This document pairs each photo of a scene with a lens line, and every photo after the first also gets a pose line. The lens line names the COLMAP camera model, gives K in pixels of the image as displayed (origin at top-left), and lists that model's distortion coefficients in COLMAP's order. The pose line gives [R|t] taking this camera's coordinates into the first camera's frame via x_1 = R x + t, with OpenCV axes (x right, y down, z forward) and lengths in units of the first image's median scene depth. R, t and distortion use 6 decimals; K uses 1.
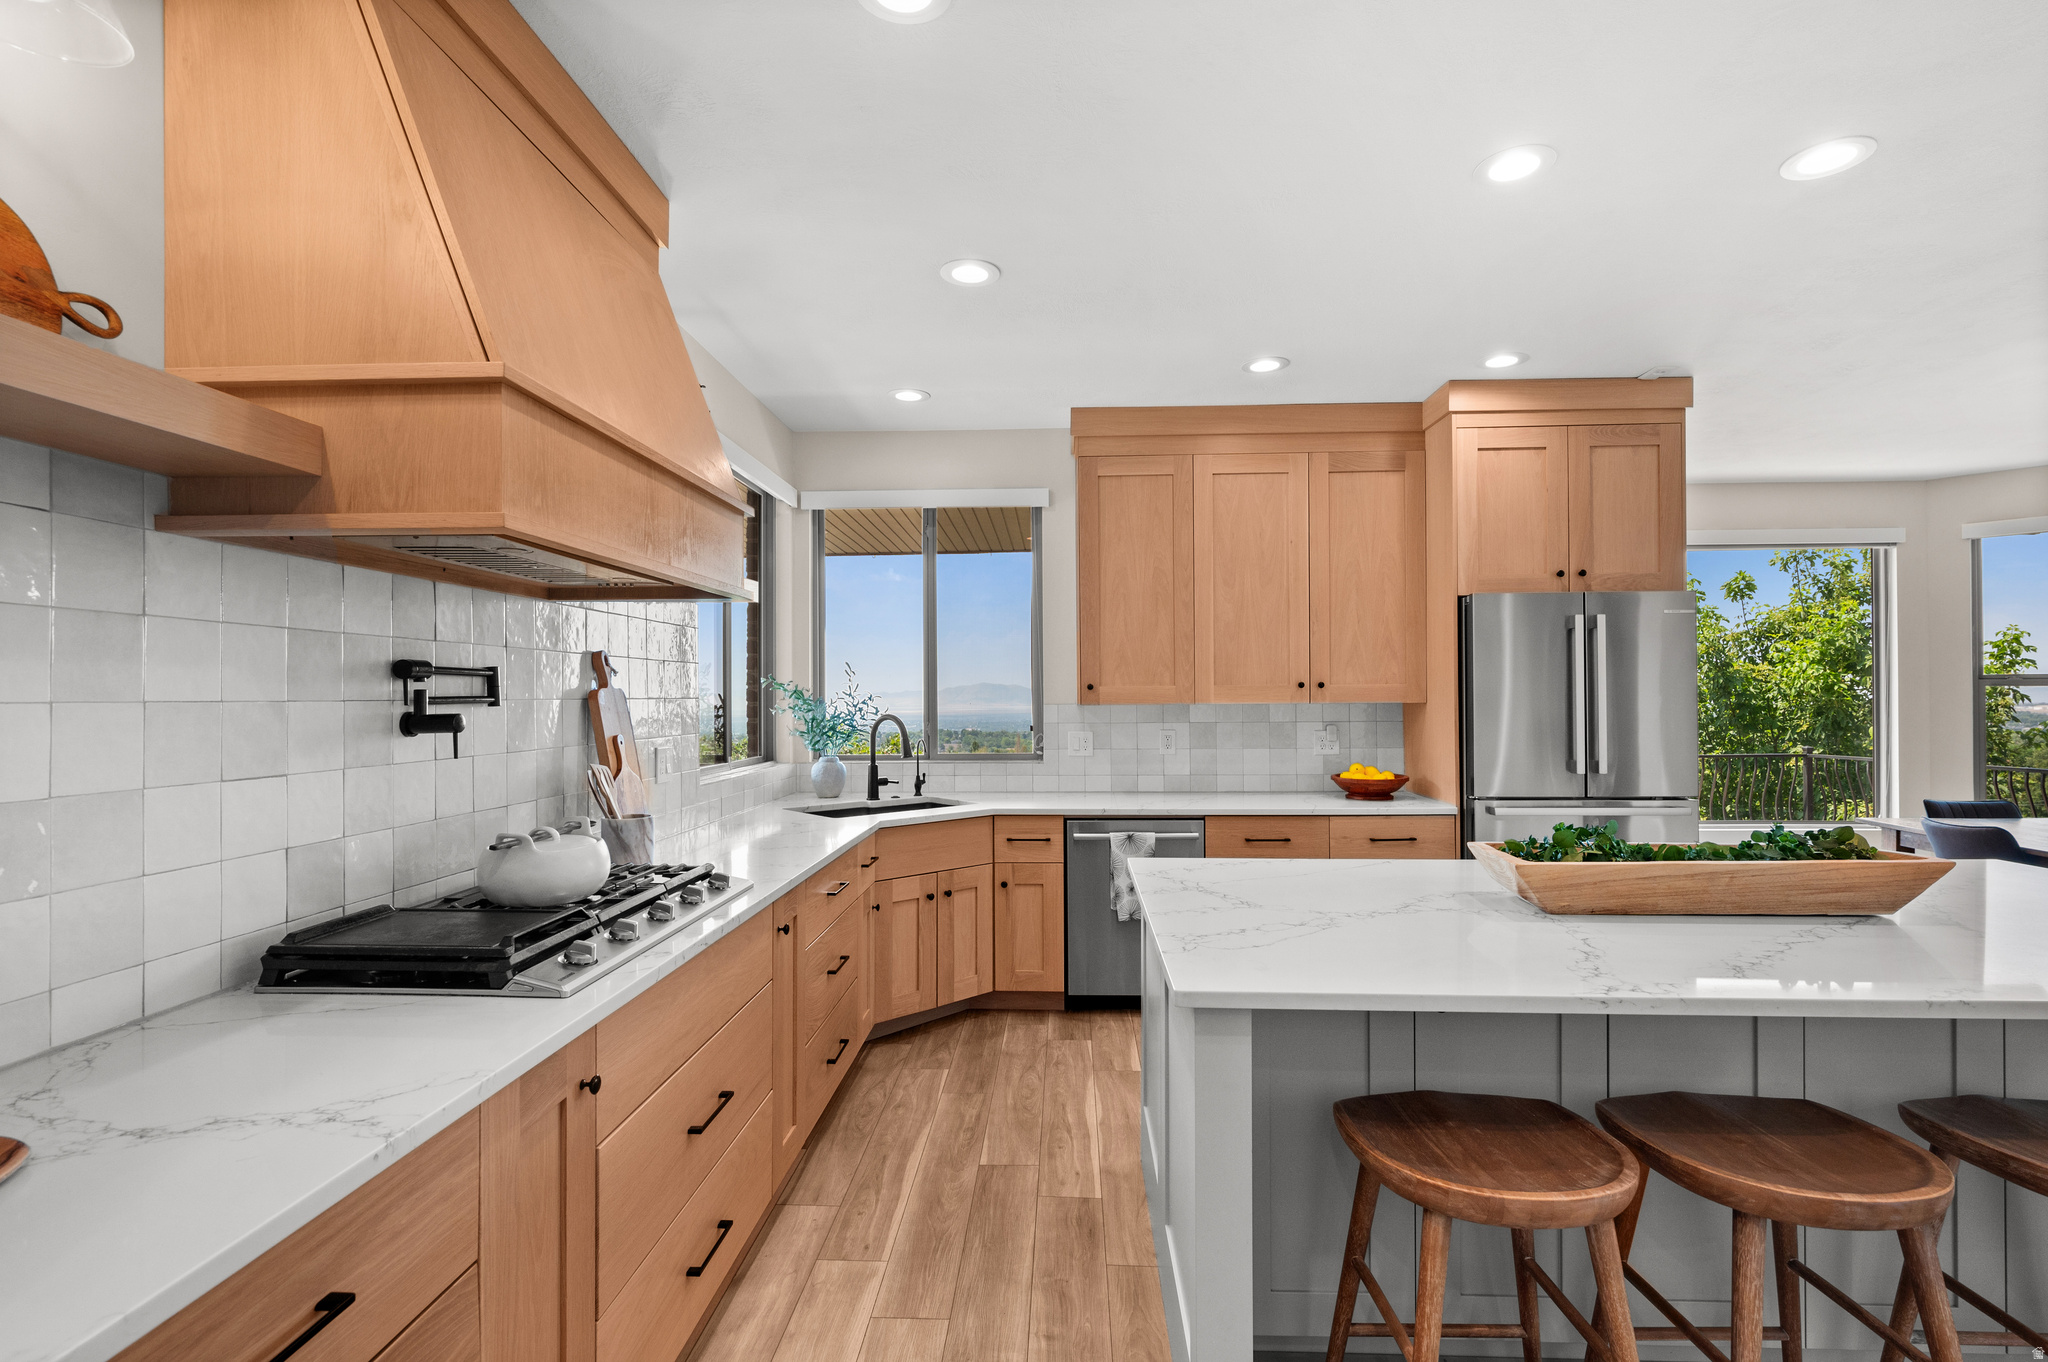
lens RADIAL K [[952.9, 0, 1029.7], [0, 952.9, 690.1], [0, 0, 1]] dist [-0.000837, 0.000051]
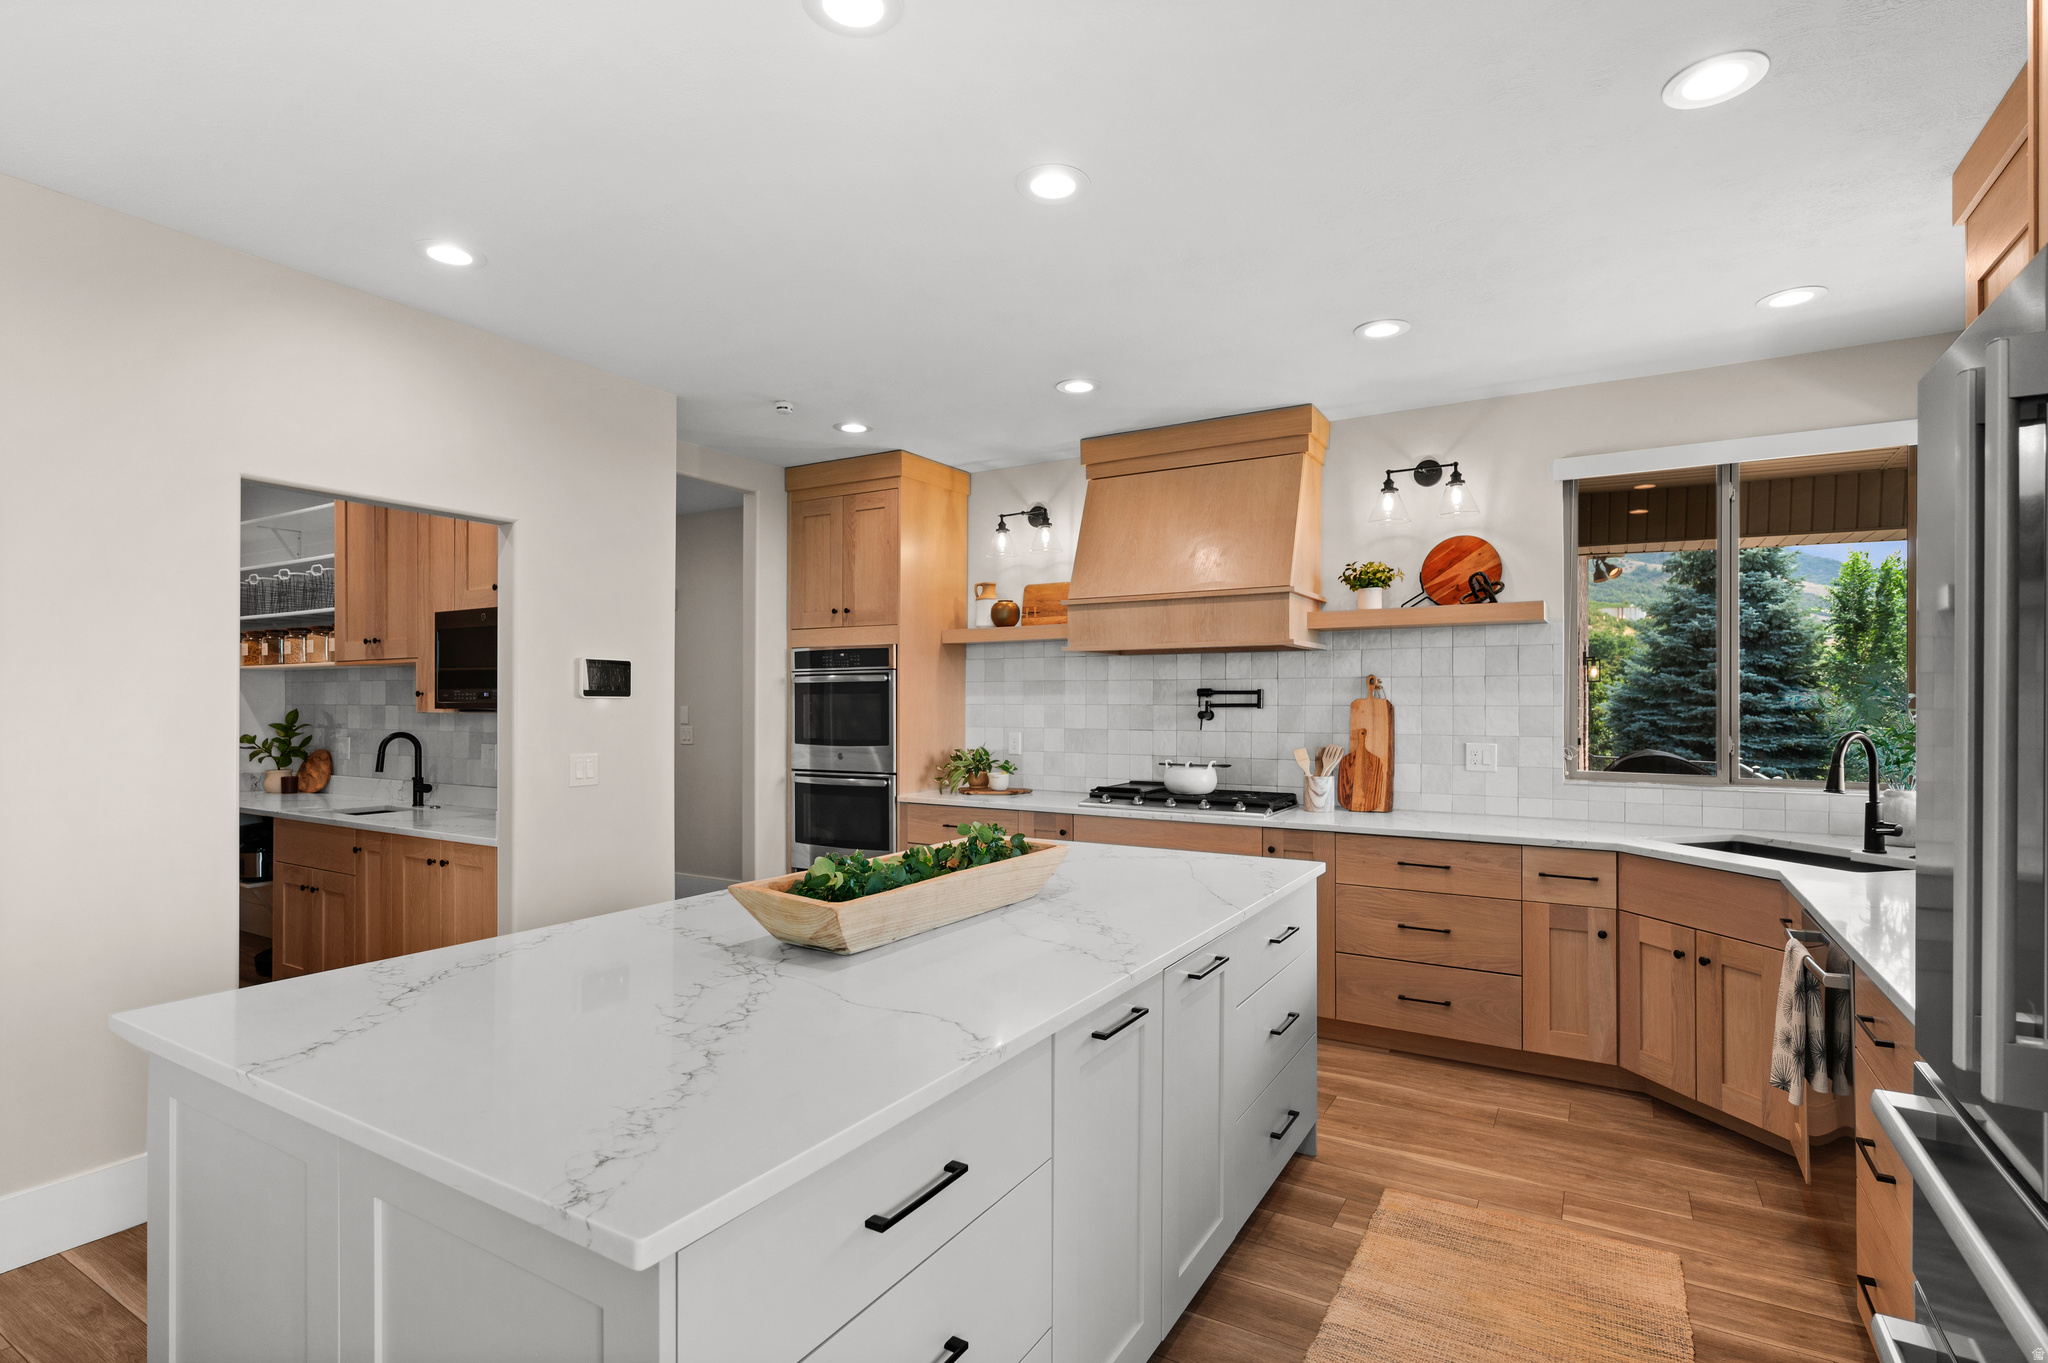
lens RADIAL K [[979.5, 0, 1033.6], [0, 979.5, 697.7], [0, 0, 1]] dist [0.005187, -0.000994]
pose [[-0.471263, 0.000559, -0.881993, 0.901005], [0.006611, 0.999974, -0.002898, -0.001985], [0.881968, -0.007196, -0.471254, 0.924275]]
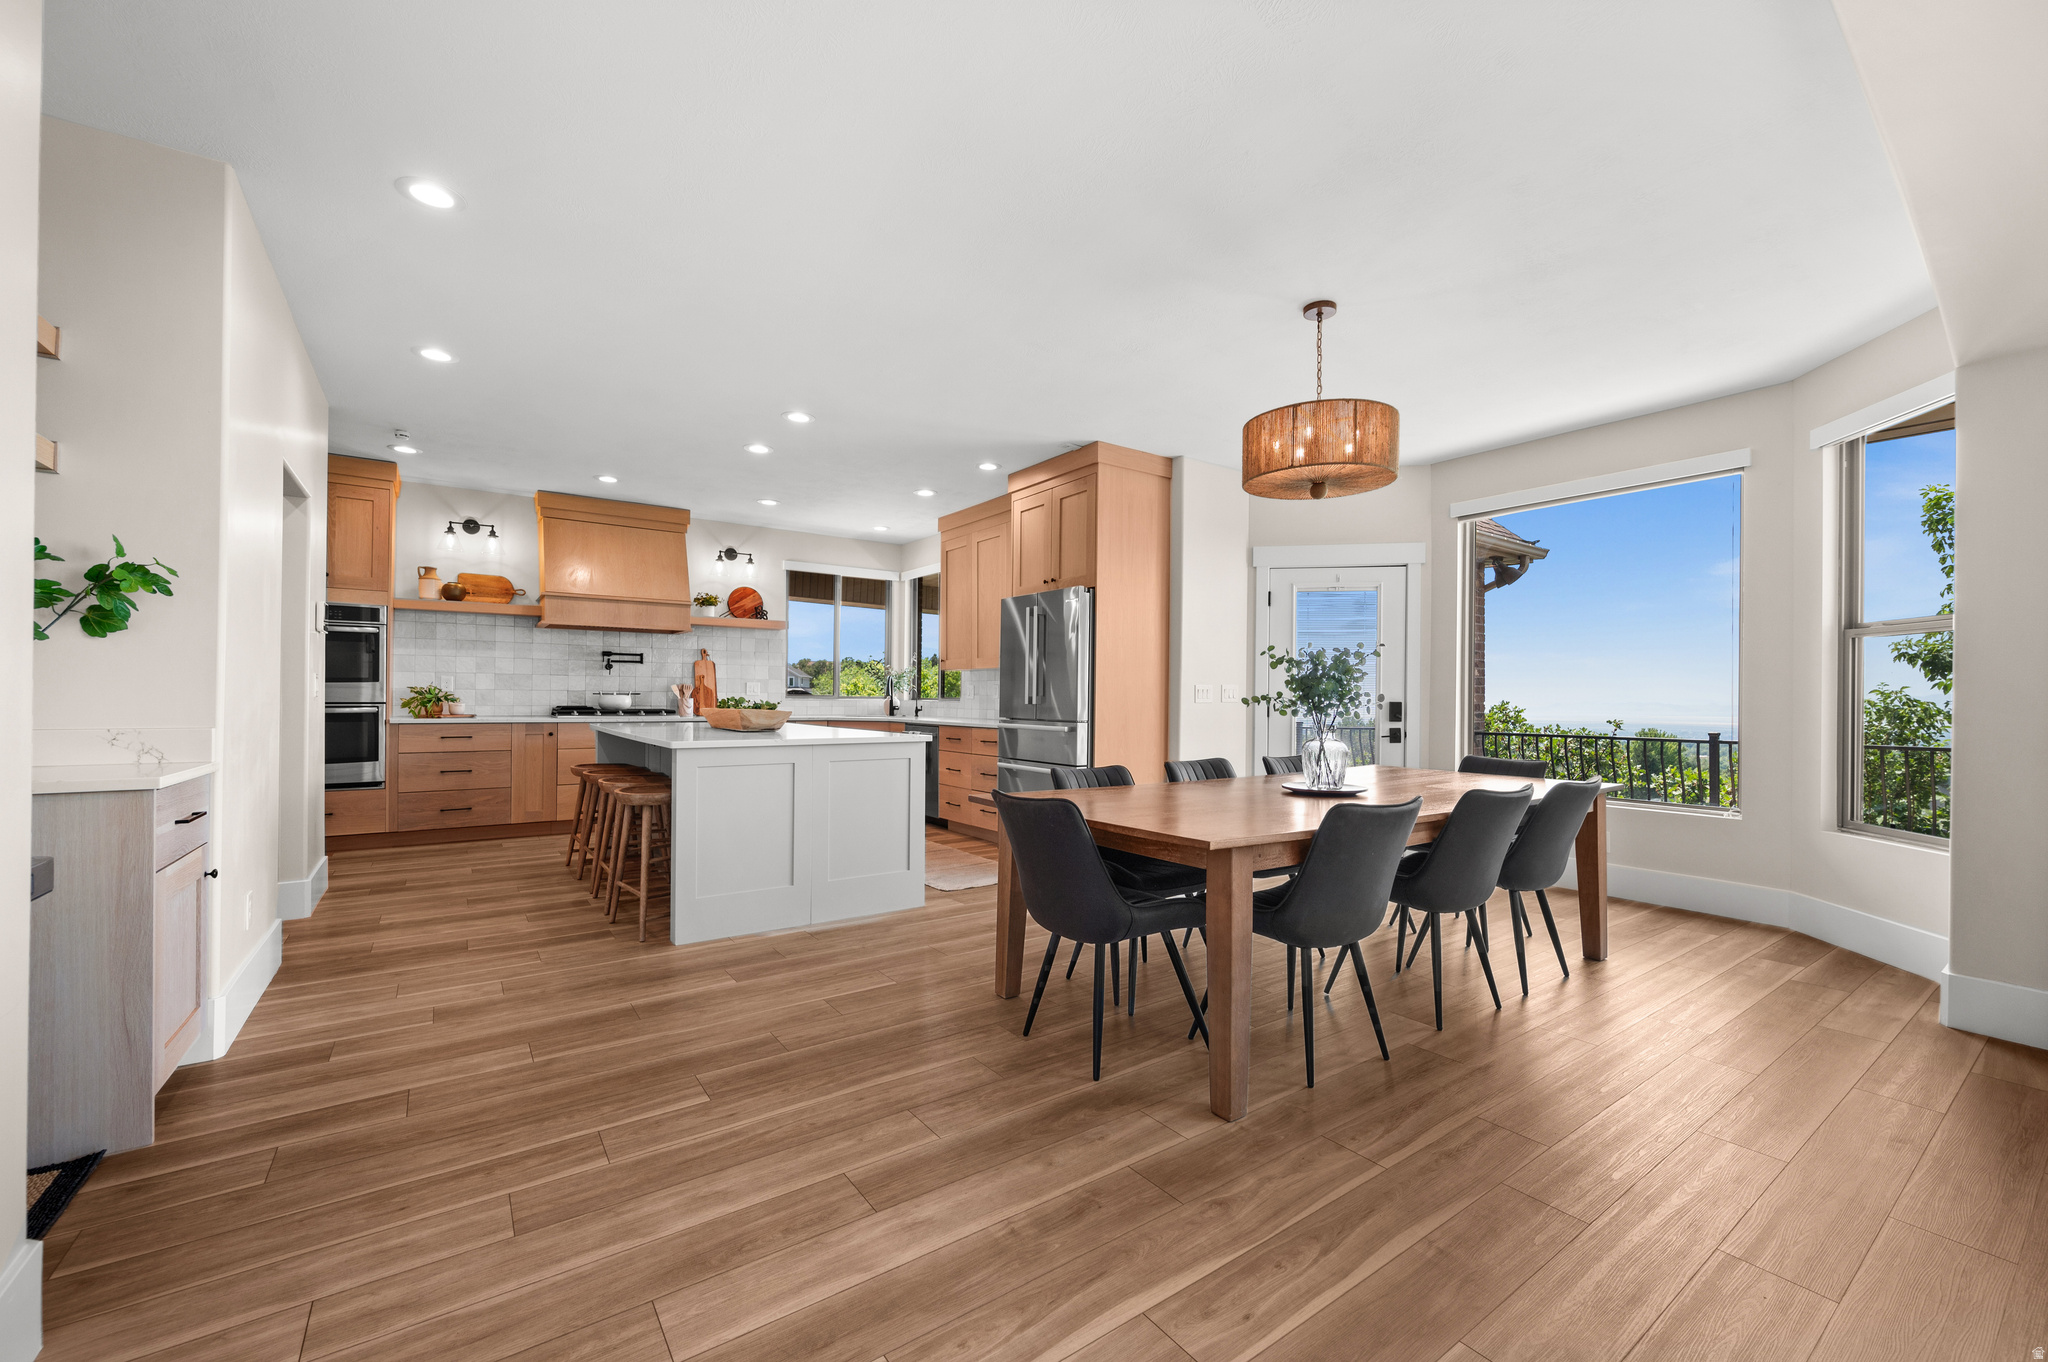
lens RADIAL K [[819.9, 0, 1024.6], [0, 819.9, 690.9], [0, 0, 1]] dist [0.001149, 0.000162]
pose [[0.608517, 0.005151, -0.793524, 1.715921], [-0.008568, 0.999963, -0.000079, 0.065318], [0.793495, 0.006847, 0.608539, 0.138477]]
